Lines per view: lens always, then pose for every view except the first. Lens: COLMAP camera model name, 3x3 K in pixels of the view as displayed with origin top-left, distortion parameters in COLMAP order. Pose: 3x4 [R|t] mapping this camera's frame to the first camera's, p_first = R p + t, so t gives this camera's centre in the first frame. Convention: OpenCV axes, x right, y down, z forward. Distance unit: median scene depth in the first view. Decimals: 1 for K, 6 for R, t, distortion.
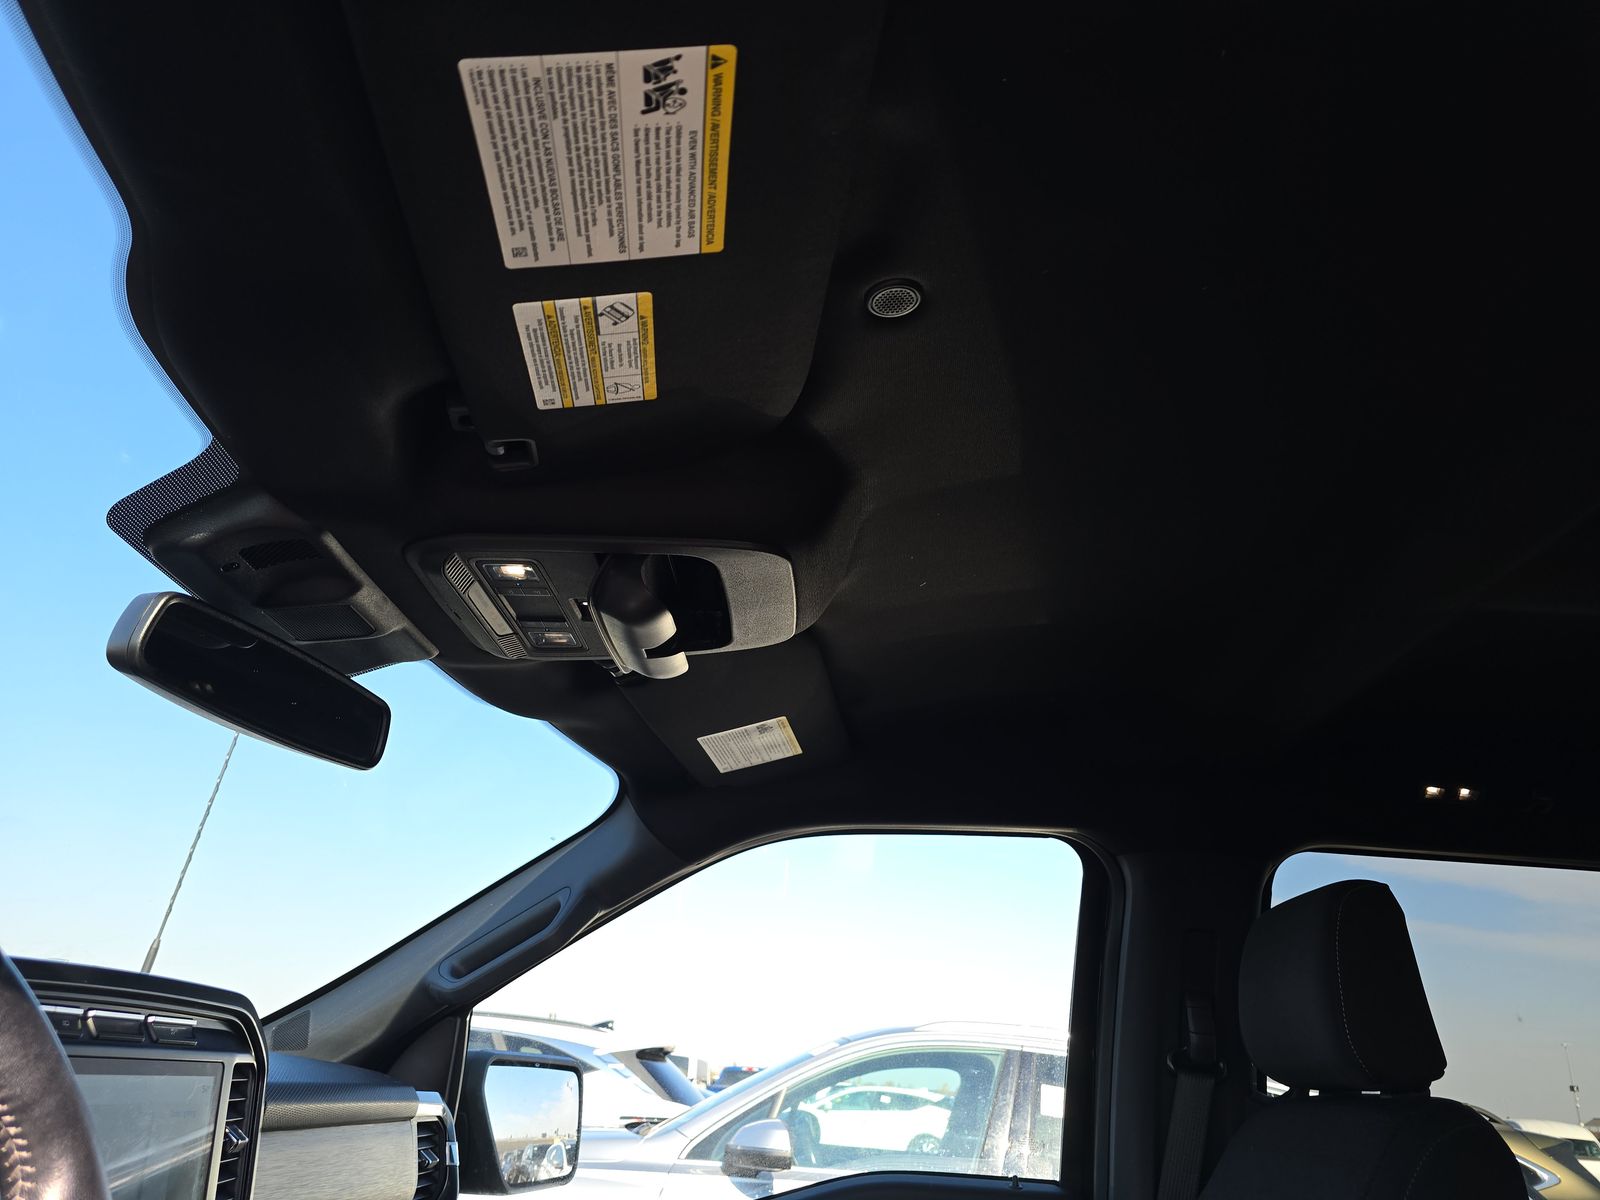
lens RADIAL K [[1103.3, 0, 800.0], [0, 1103.3, 600.0], [0, 0, 1]] dist [0.038258, -0.043888]
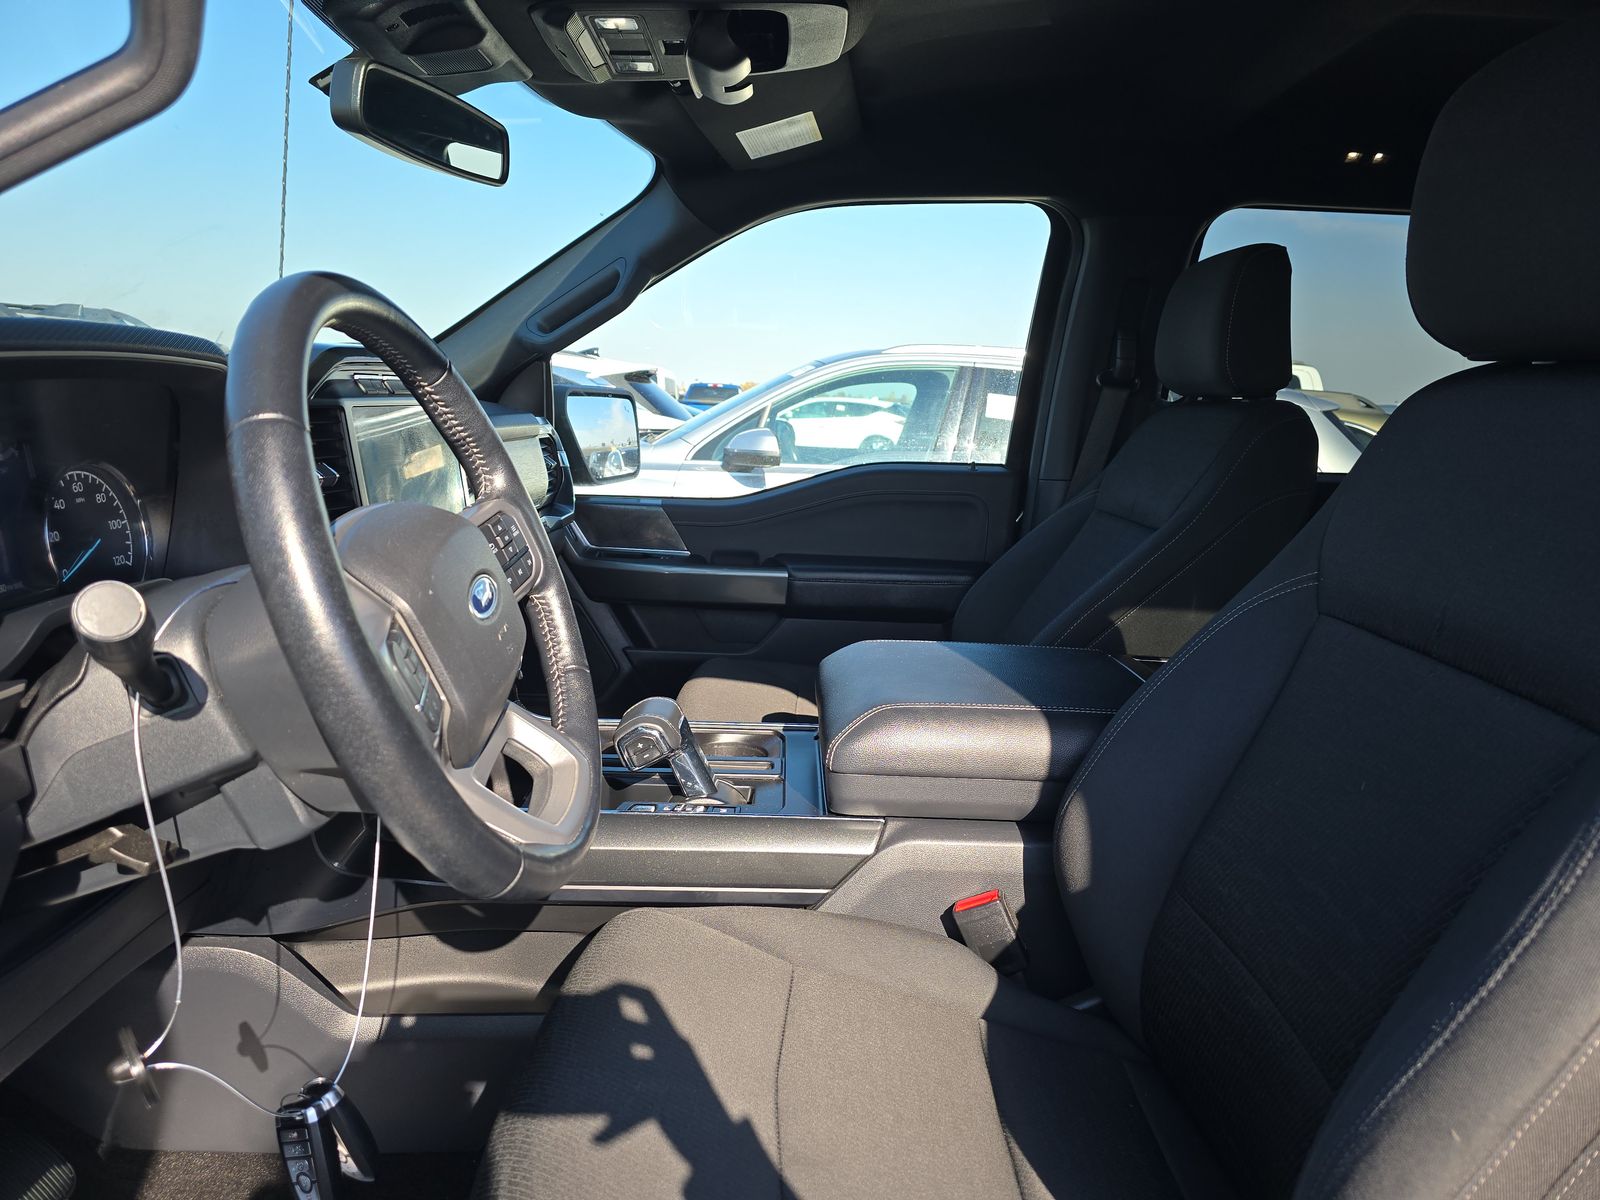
lens RADIAL K [[1090.6, 0, 802.9], [0, 1090.6, 574.4], [0, 0, 1]] dist [0.219969, -0.306887]
pose [[0.998830, -0.035057, 0.033309, -0.064841], [0.011427, 0.840403, 0.541842, -0.100767], [-0.046989, -0.540827, 0.839820, -0.202455]]
